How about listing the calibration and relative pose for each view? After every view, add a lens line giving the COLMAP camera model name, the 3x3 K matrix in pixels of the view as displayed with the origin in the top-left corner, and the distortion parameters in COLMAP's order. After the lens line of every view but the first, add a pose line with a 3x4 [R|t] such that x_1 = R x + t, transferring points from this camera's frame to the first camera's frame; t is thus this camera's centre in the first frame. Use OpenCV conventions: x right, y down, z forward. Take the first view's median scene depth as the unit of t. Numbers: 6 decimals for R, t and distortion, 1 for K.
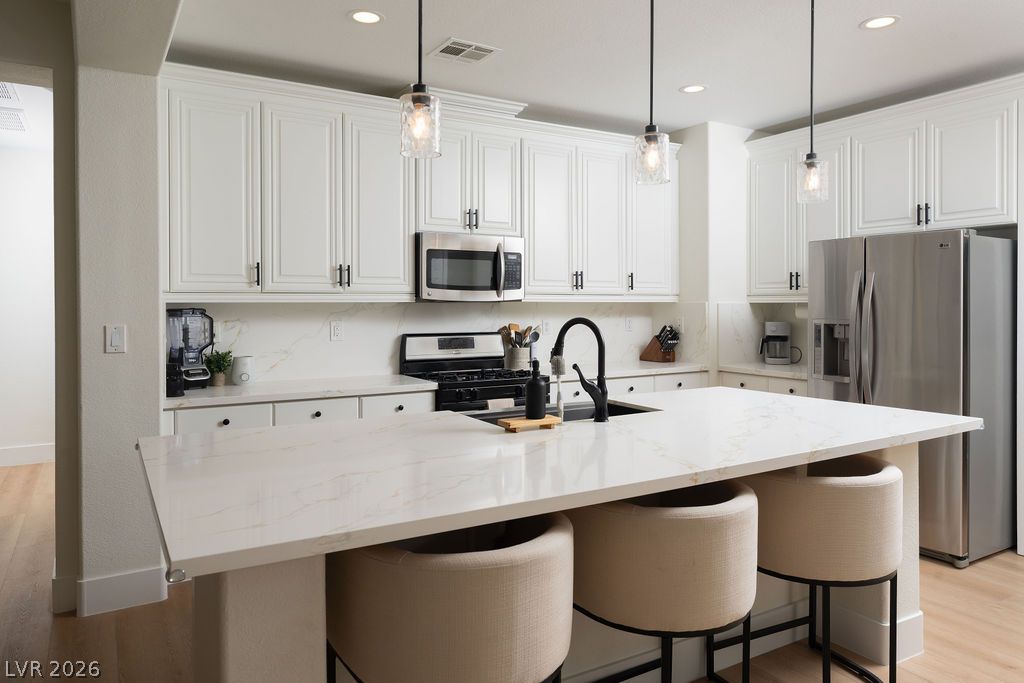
lens RADIAL K [[696.5, 0, 512.0], [0, 696.5, 341.5], [0, 0, 1]] dist [0.001410, -0.000307]
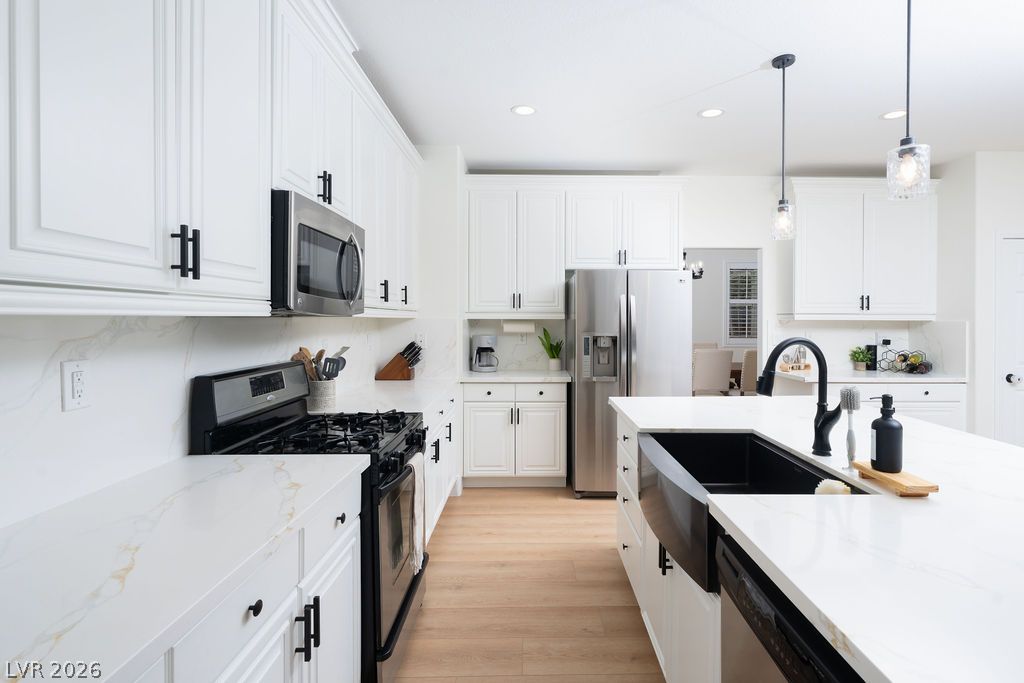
lens RADIAL K [[500.0, 0, 513.5], [0, 500.0, 324.1], [0, 0, 1]] dist [-0.002833, -0.000654]
pose [[0.499038, -0.006301, 0.866557, -0.404051], [0.044525, 0.998839, -0.018378, -0.036817], [-0.865436, 0.047755, 0.498739, 0.677969]]
